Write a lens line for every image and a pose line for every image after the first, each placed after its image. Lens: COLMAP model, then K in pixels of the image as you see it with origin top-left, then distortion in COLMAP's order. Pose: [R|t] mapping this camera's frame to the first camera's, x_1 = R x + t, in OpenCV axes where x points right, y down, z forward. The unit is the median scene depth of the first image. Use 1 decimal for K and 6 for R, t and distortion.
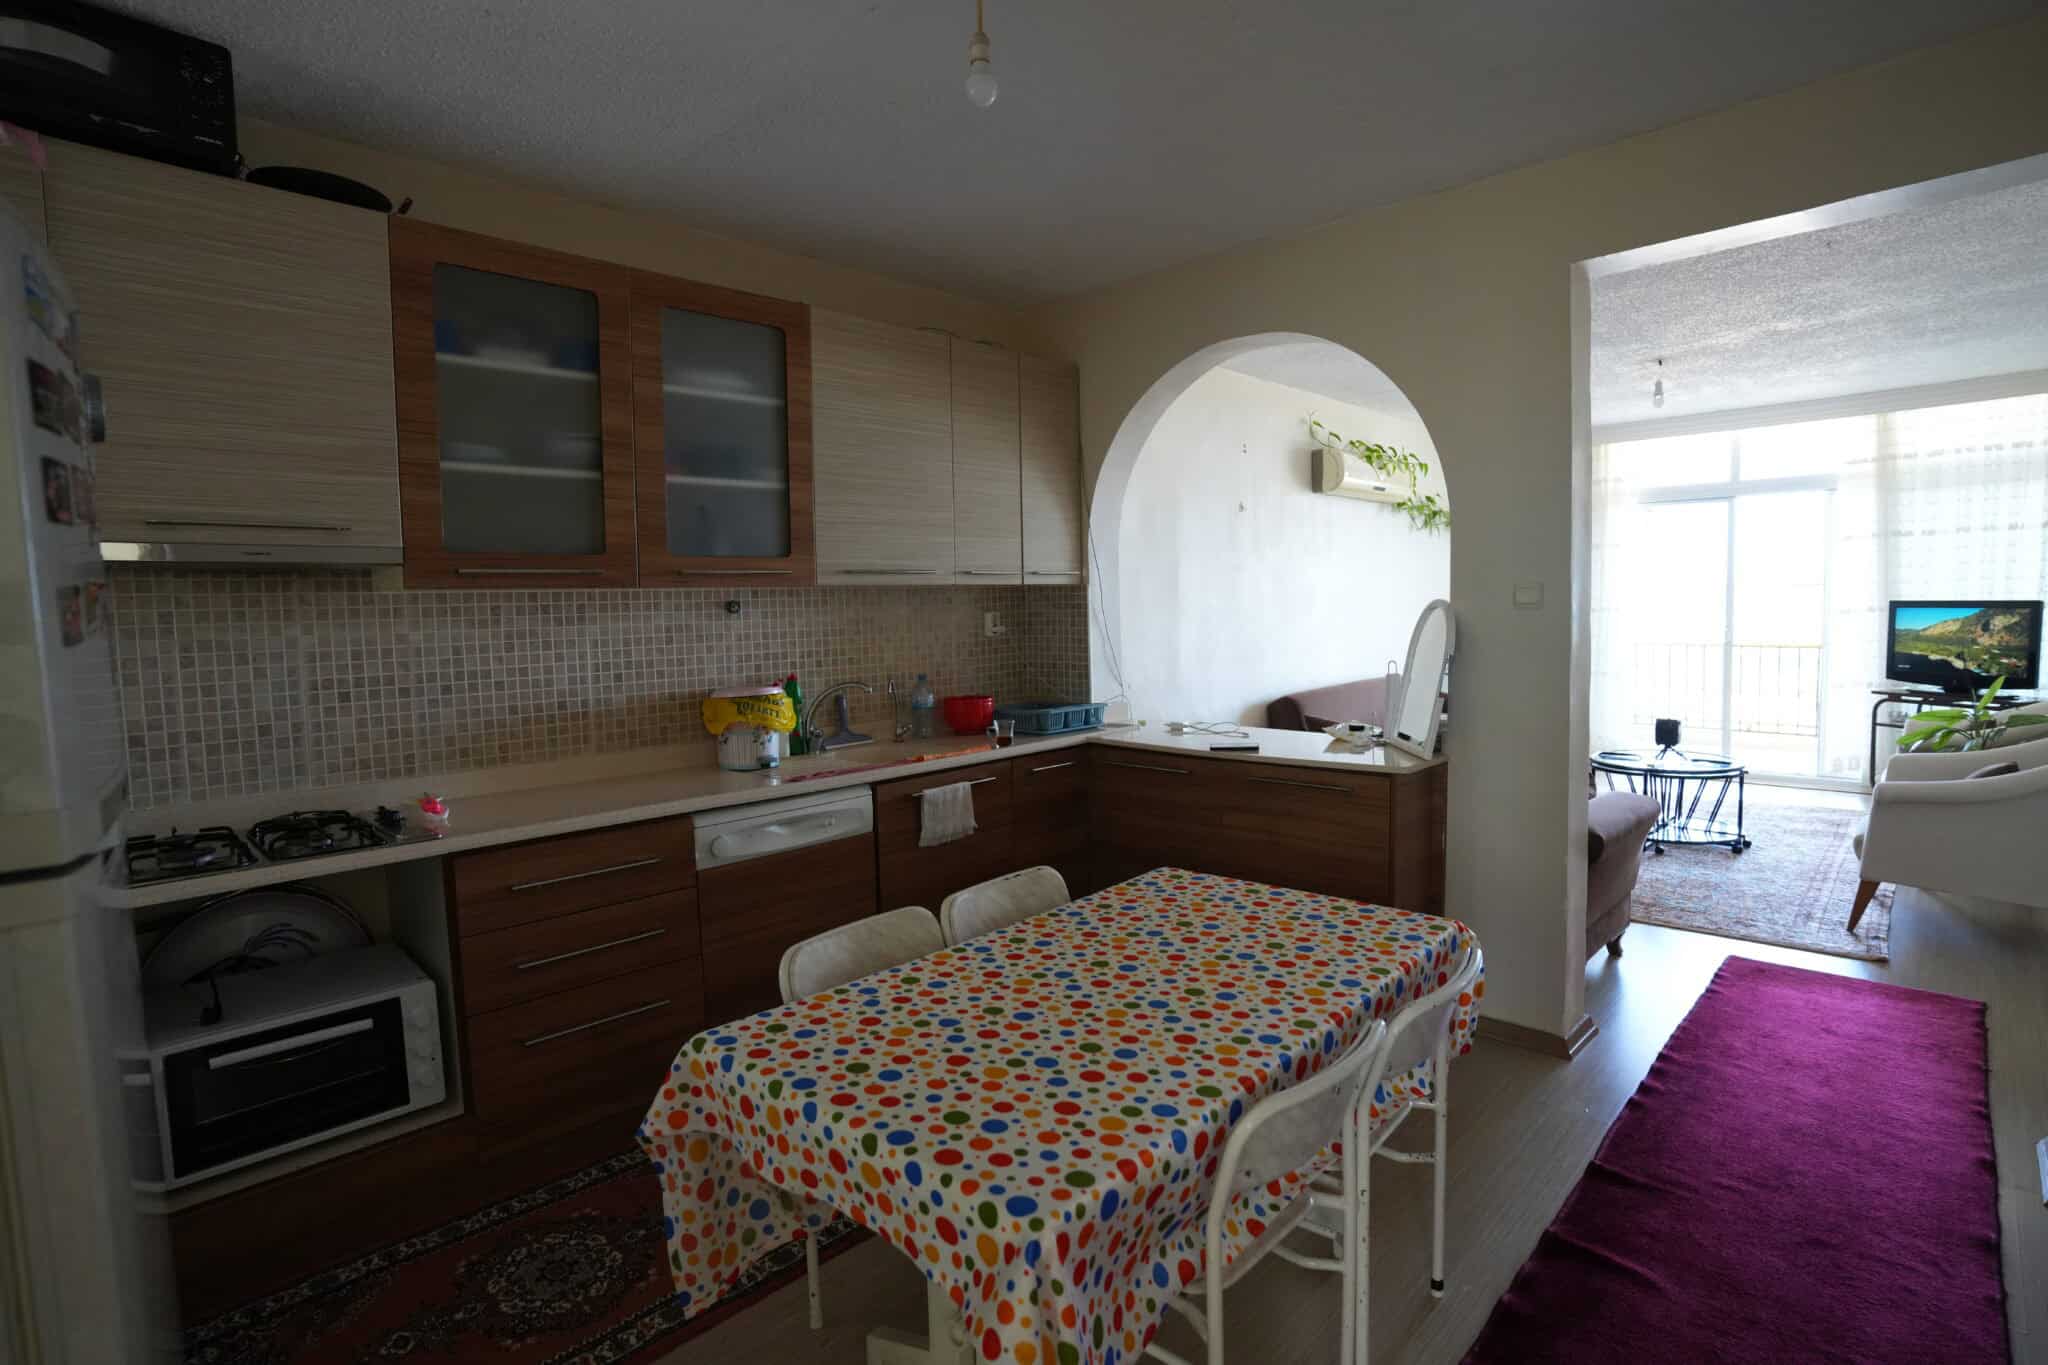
lens RADIAL K [[1001.8, 0, 1023.8], [0, 1001.8, 676.7], [0, 0, 1]] dist [-0.077463, 0.034926]
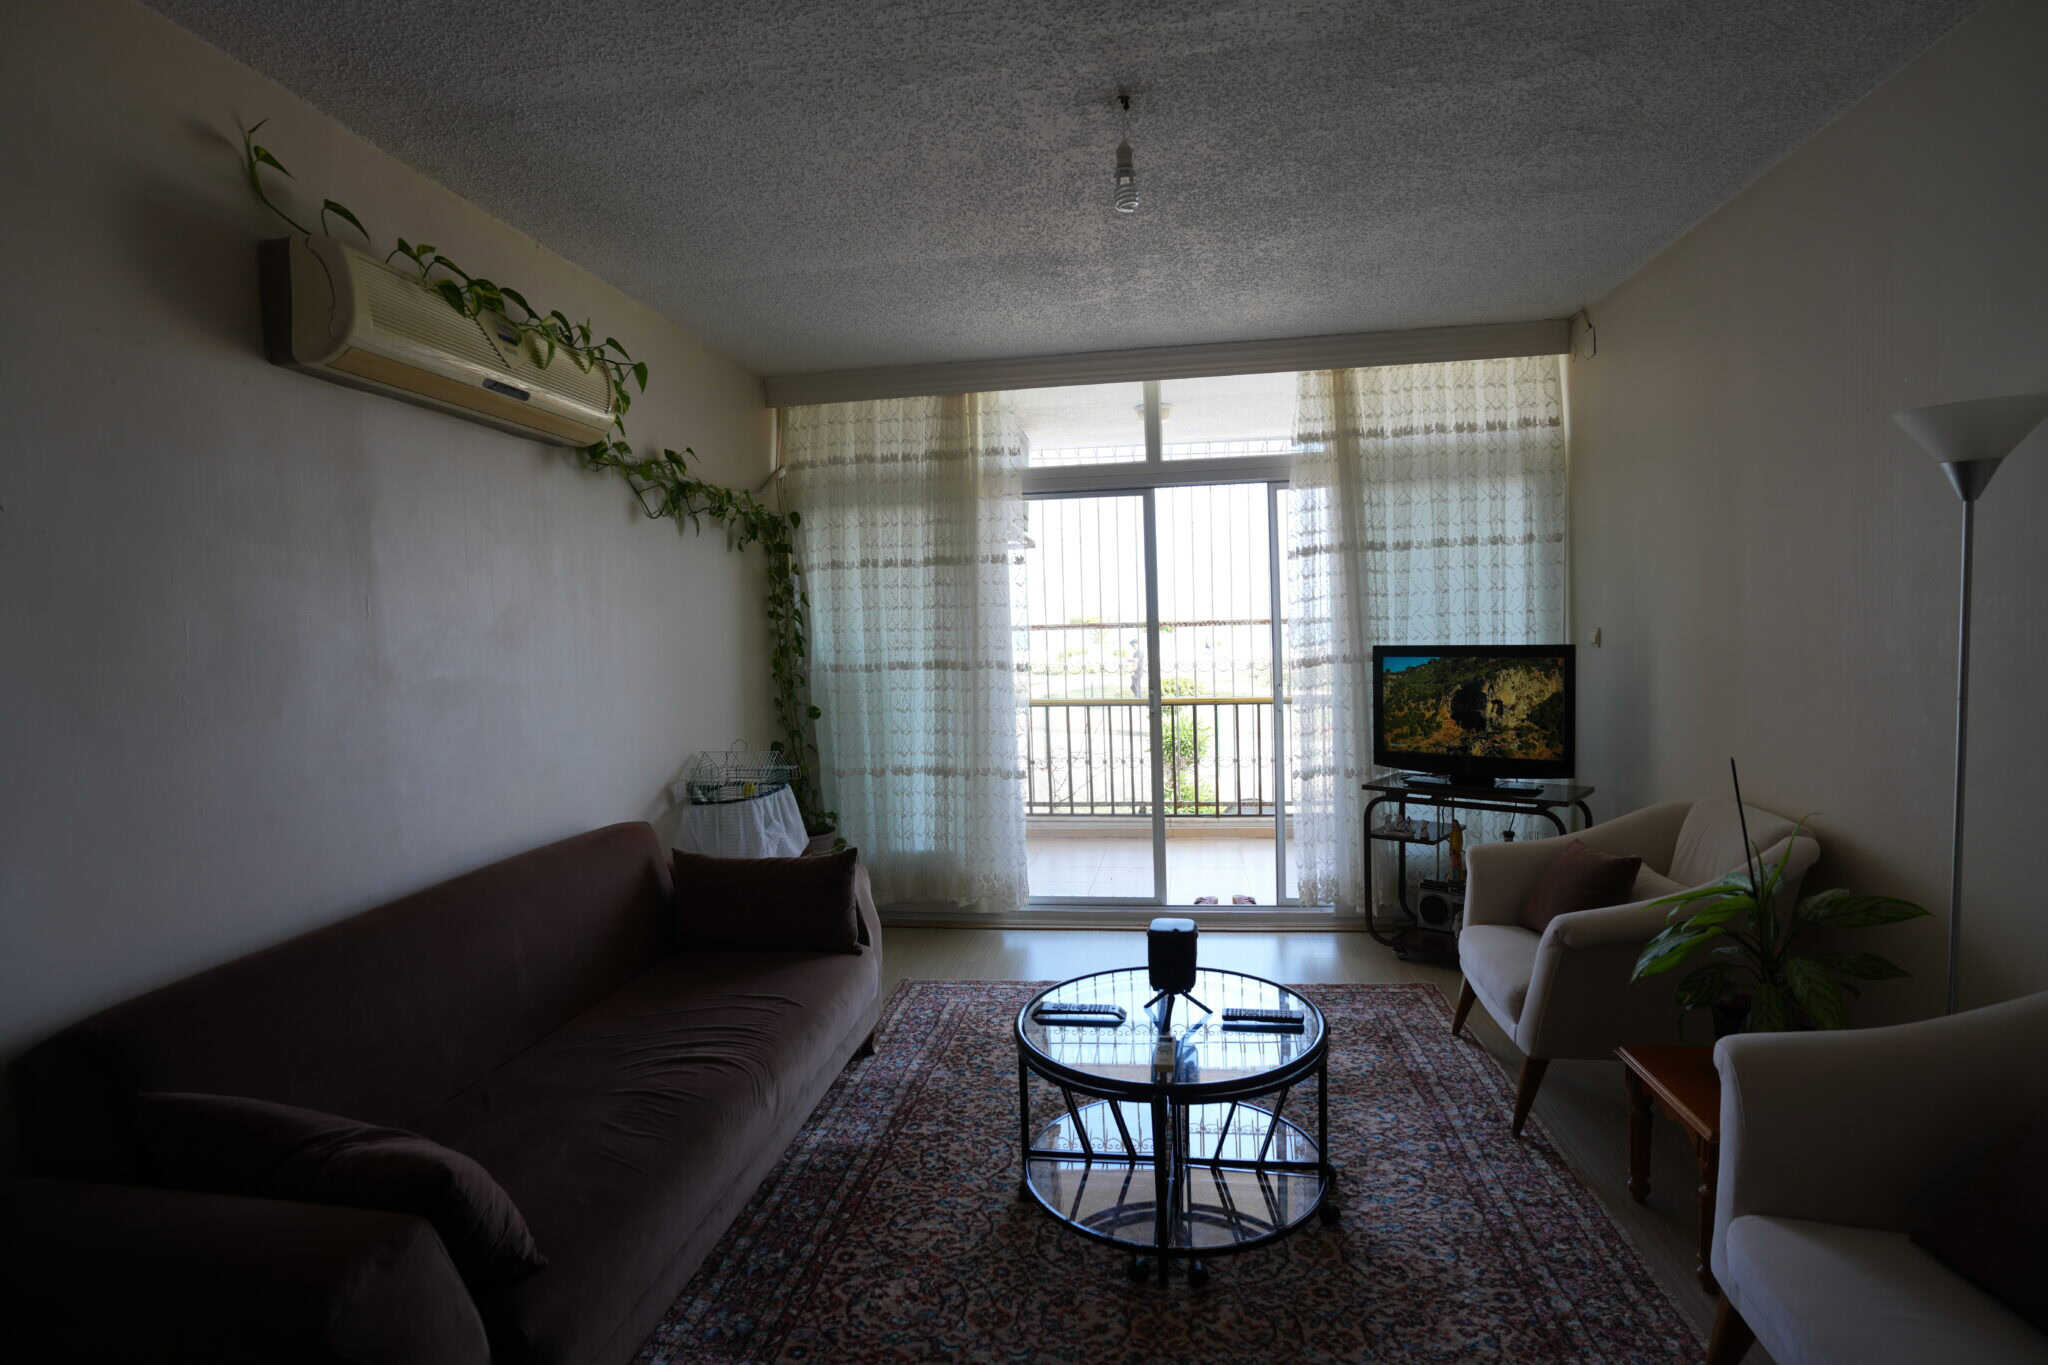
lens RADIAL K [[1001.8, 0, 1023.8], [0, 1001.8, 676.7], [0, 0, 1]] dist [-0.077463, 0.034926]
pose [[0.809810, -0.030819, 0.585883, 0.303865], [0.056268, 0.998096, -0.025270, -0.053849], [-0.583988, 0.053430, 0.810002, 0.583607]]
